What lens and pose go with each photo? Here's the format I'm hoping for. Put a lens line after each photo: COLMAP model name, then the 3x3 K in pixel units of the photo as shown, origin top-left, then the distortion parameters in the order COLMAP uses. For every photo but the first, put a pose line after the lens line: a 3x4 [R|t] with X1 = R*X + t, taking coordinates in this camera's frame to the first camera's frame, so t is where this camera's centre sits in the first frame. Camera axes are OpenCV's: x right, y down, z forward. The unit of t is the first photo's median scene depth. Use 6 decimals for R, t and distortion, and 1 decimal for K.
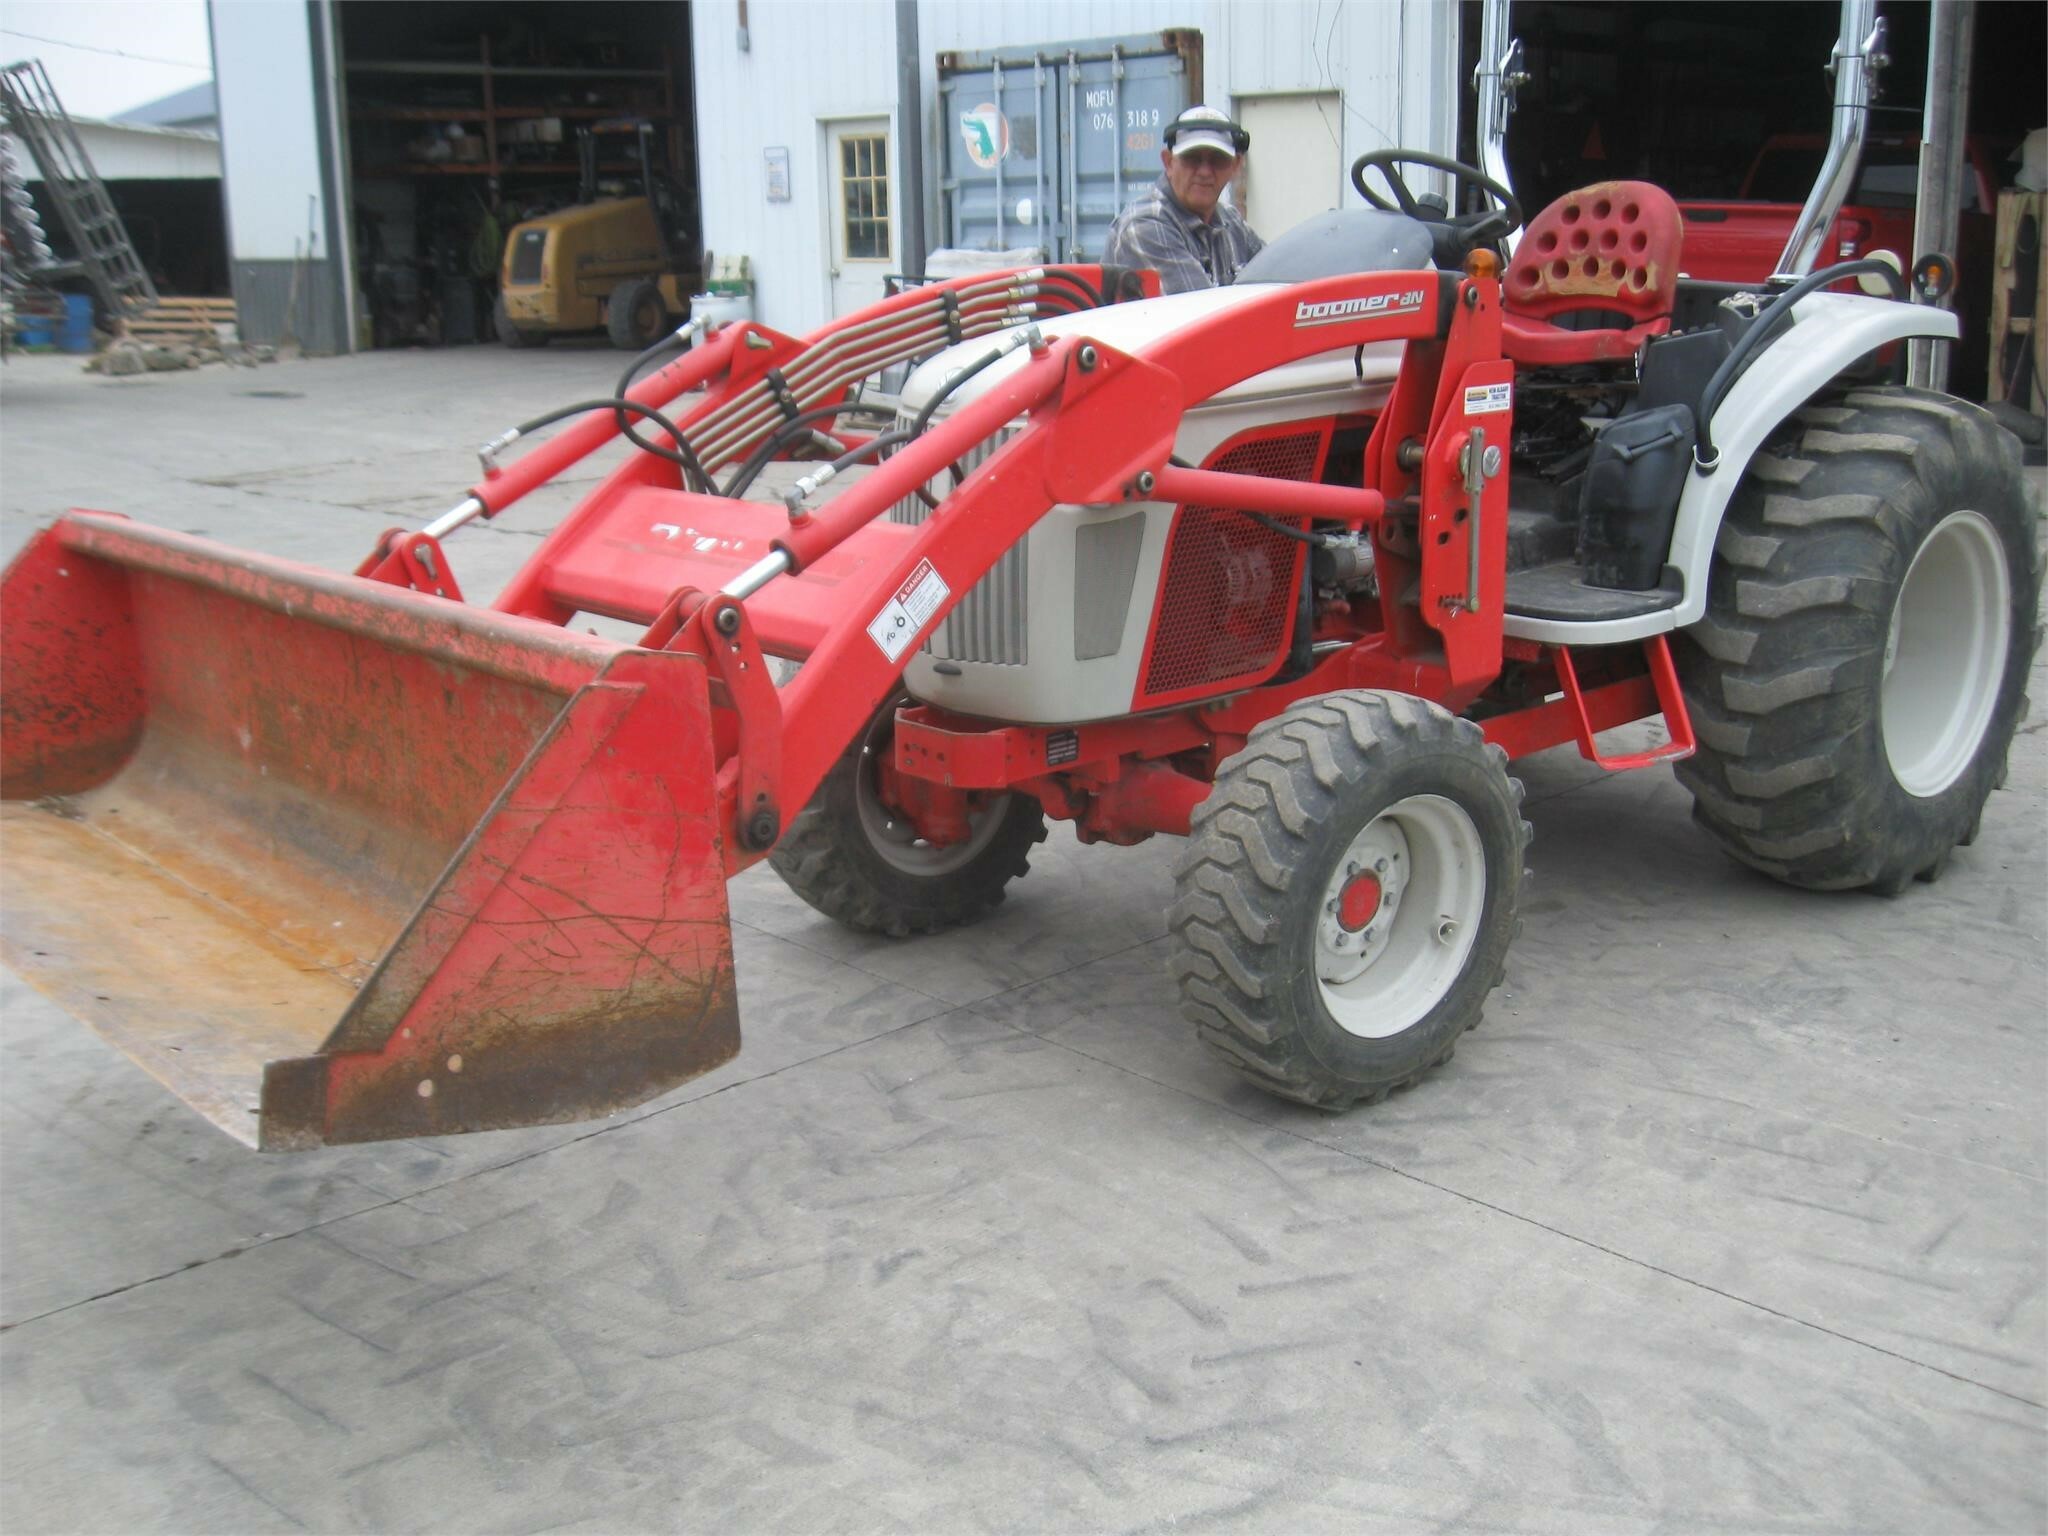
lens RADIAL K [[2110.2, 0, 1041.3], [0, 2110.2, 835.9], [0, 0, 1]] dist [-0.109119, 0.000000]
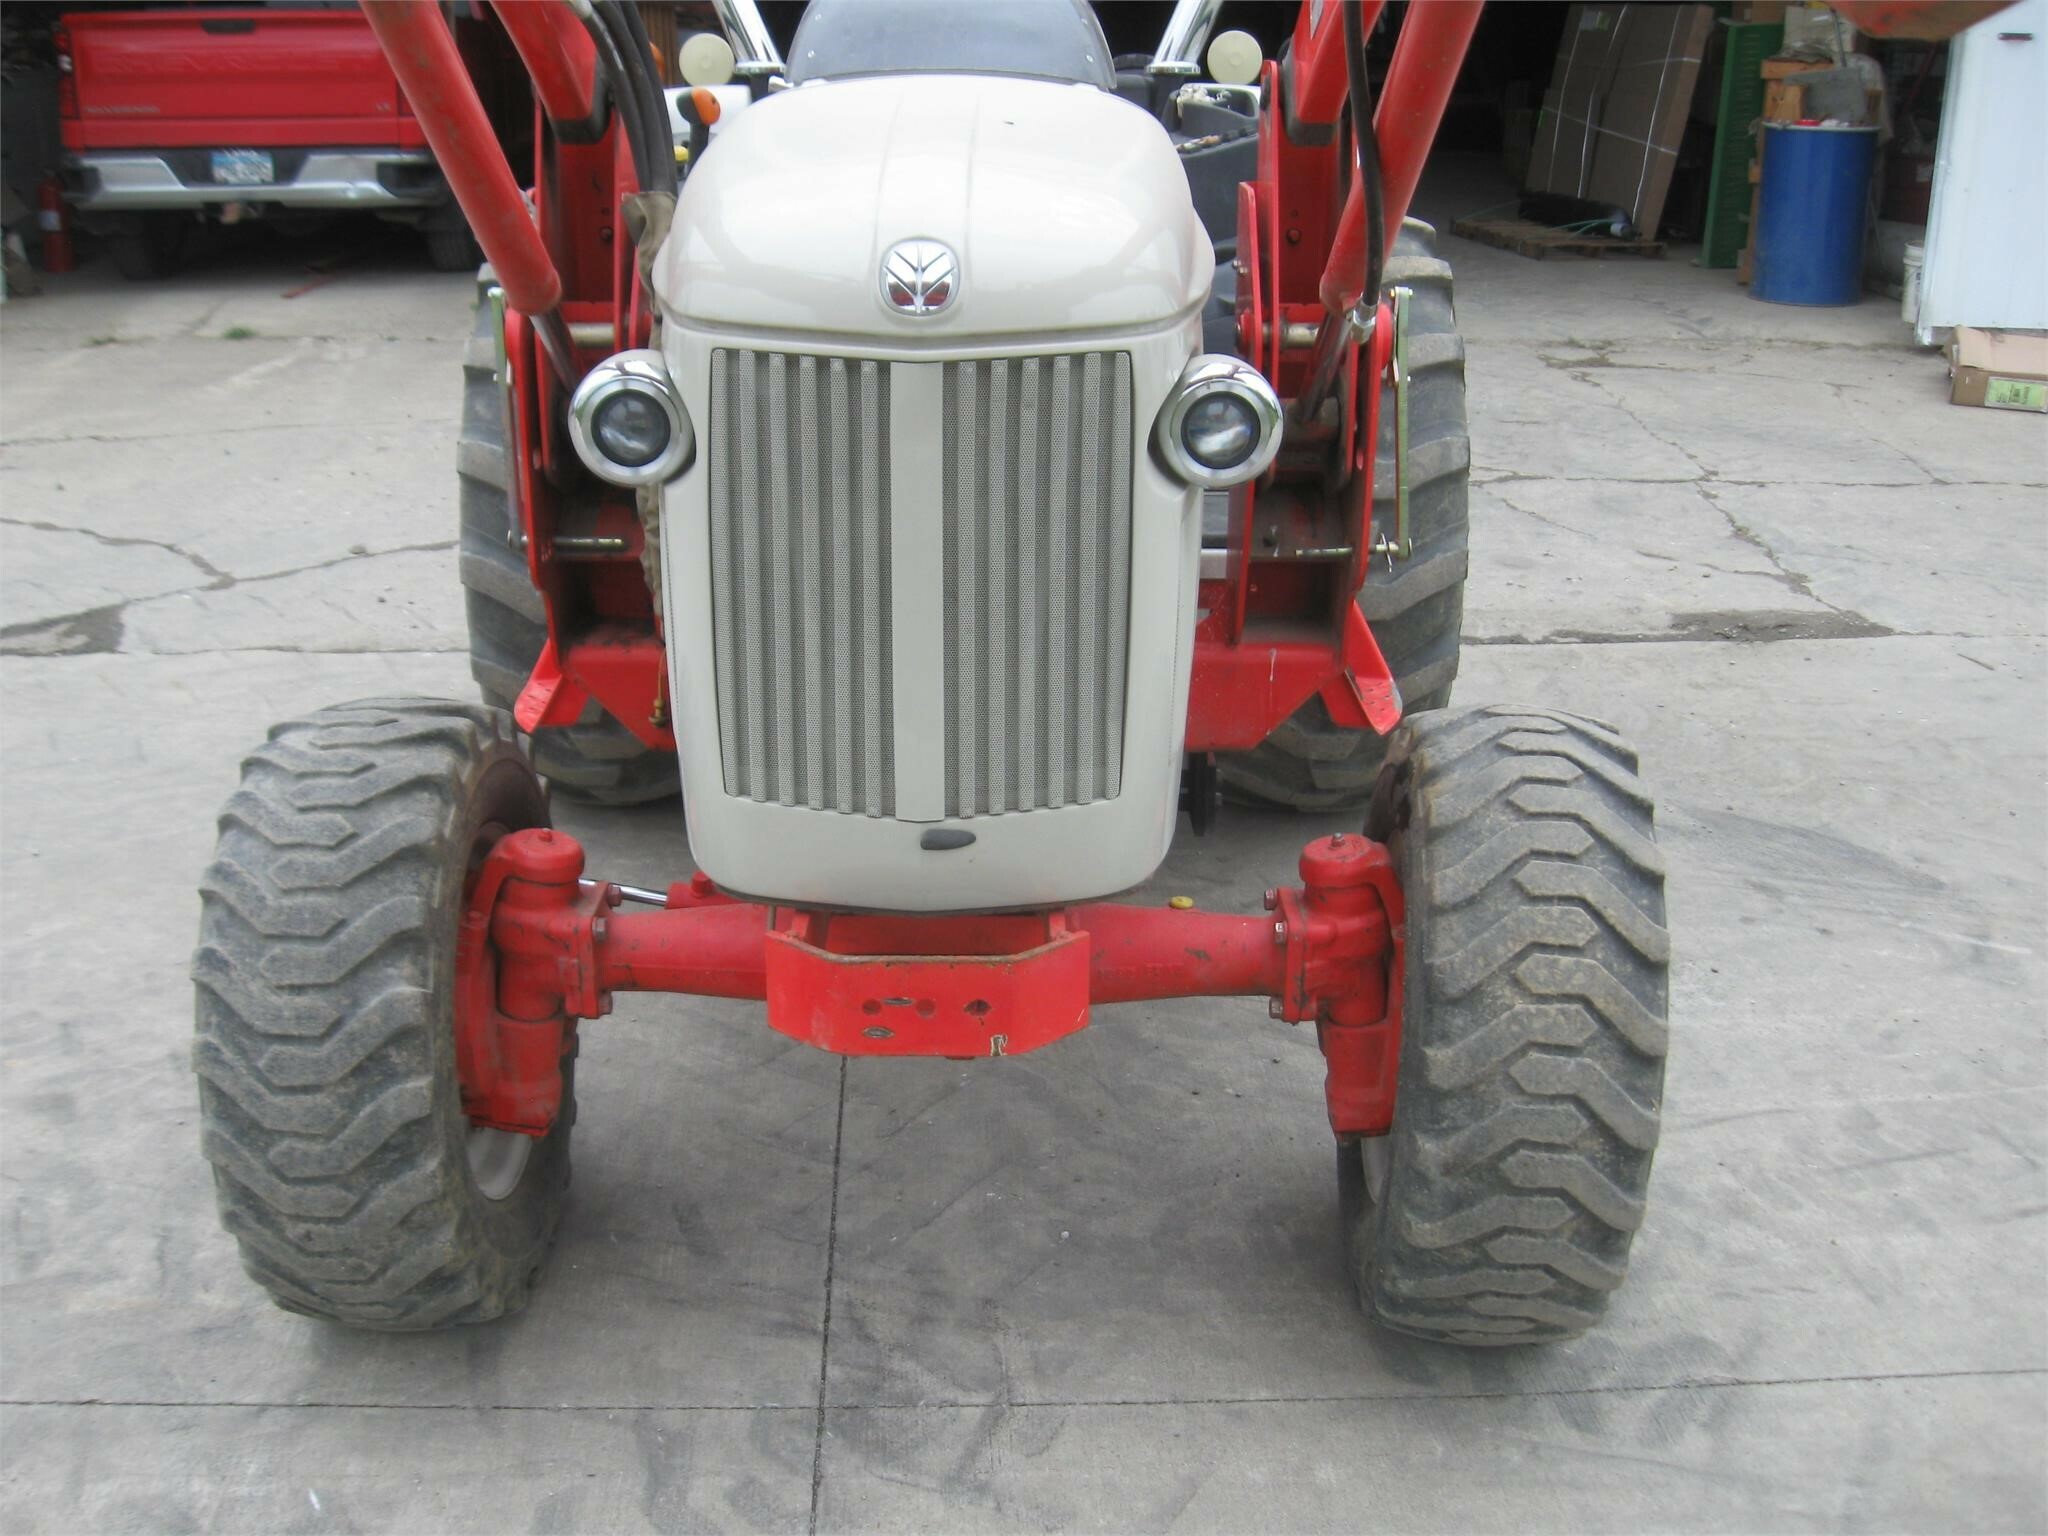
lens RADIAL K [[2110.2, 0, 1018.3], [0, 2110.2, 835.7], [0, 0, 1]] dist [-0.109119, 0.000000]
pose [[0.671405, -0.251141, 0.697240, -0.329153], [0.197427, 0.967443, 0.158355, -0.133078], [-0.714310, 0.031334, 0.699128, 0.535633]]
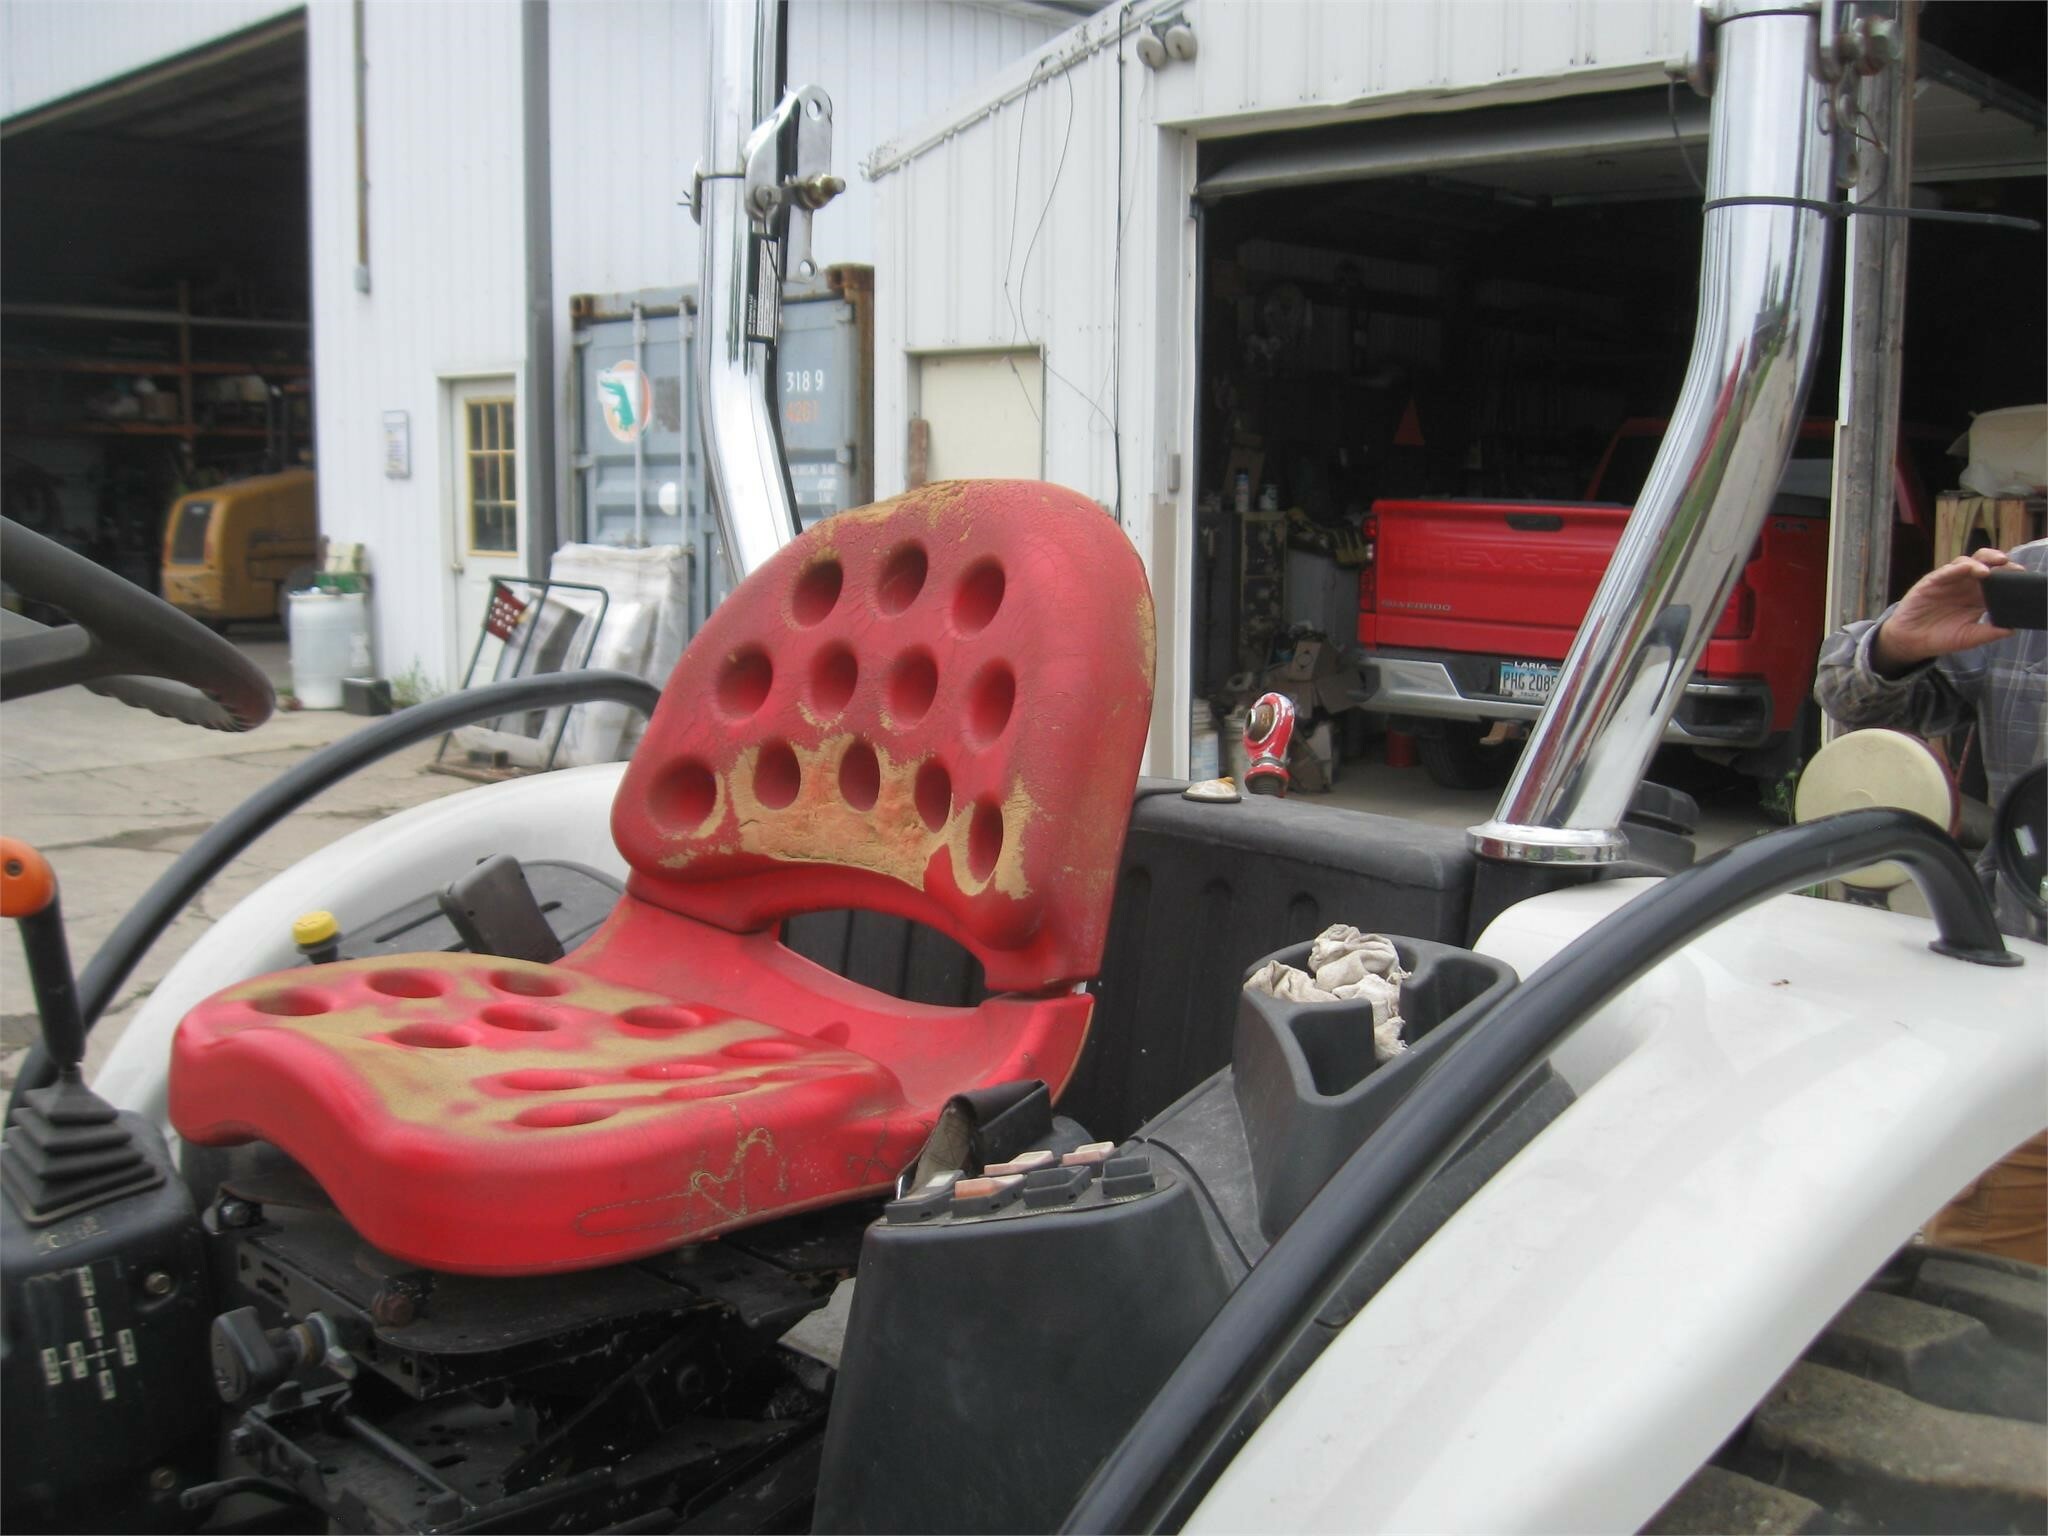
lens RADIAL K [[2110.2, 0, 1022.3], [0, 2110.2, 826.1], [0, 0, 1]] dist [-0.109119, 0.000000]
pose [[0.998970, 0.019985, 0.040725, 0.303690], [-0.014417, 0.991053, -0.132687, -0.252098], [-0.043013, 0.131964, 0.990321, 0.786382]]
